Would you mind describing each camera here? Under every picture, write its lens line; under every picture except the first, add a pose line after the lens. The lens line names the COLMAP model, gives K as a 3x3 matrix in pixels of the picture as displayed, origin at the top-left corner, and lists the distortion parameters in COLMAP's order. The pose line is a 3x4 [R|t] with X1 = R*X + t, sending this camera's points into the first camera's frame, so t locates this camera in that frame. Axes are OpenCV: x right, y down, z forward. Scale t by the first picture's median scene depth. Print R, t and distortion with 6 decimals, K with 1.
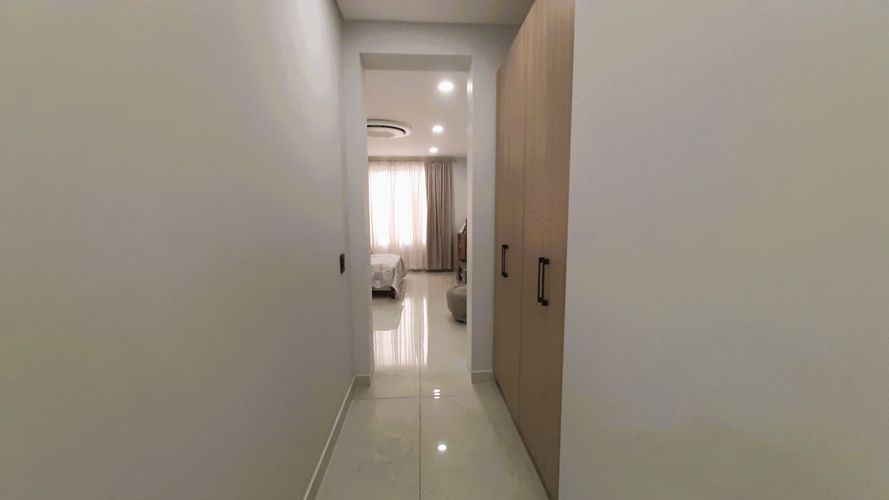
lens RADIAL K [[348.1, 0, 439.5], [0, 348.1, 257.5], [0, 0, 1]] dist [-0.002117, -0.003285]
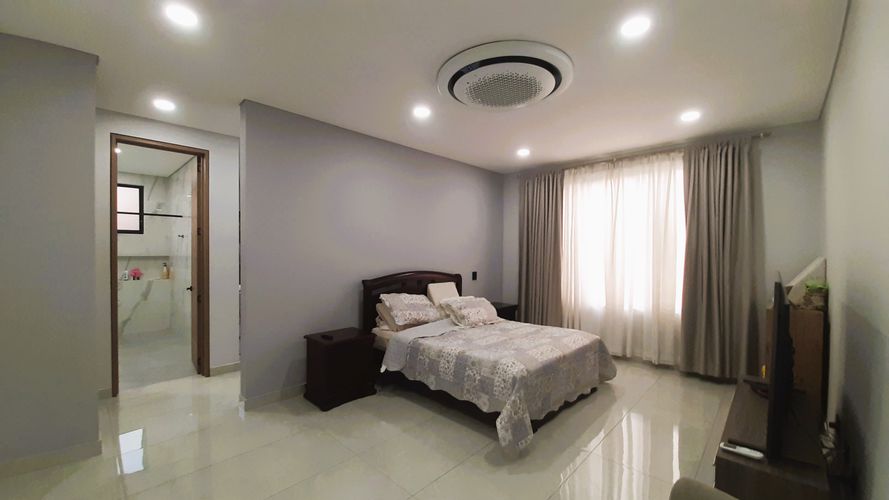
lens RADIAL K [[348.1, 0, 438.5], [0, 348.1, 256.0], [0, 0, 1]] dist [-0.002117, -0.003285]
pose [[0.677228, 0.016728, -0.735583, 0.088405], [-0.093421, 0.993605, -0.063415, -0.060048], [0.729819, 0.111665, 0.674459, 0.420642]]
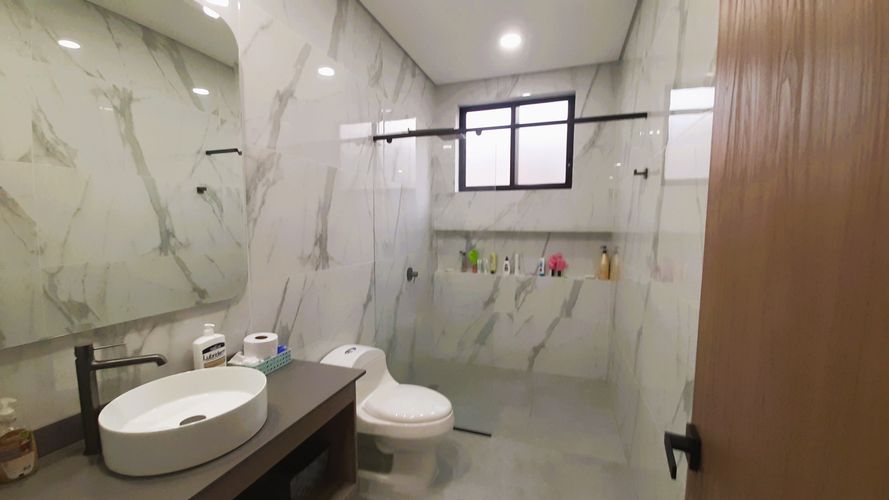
lens RADIAL K [[348.1, 0, 443.5], [0, 348.1, 254.7], [0, 0, 1]] dist [-0.002117, -0.003285]
pose [[-0.380193, 0.079379, -0.921495, -0.499274], [-0.113866, 0.984714, 0.131805, -0.058033], [0.917871, 0.155039, -0.365343, 0.480237]]
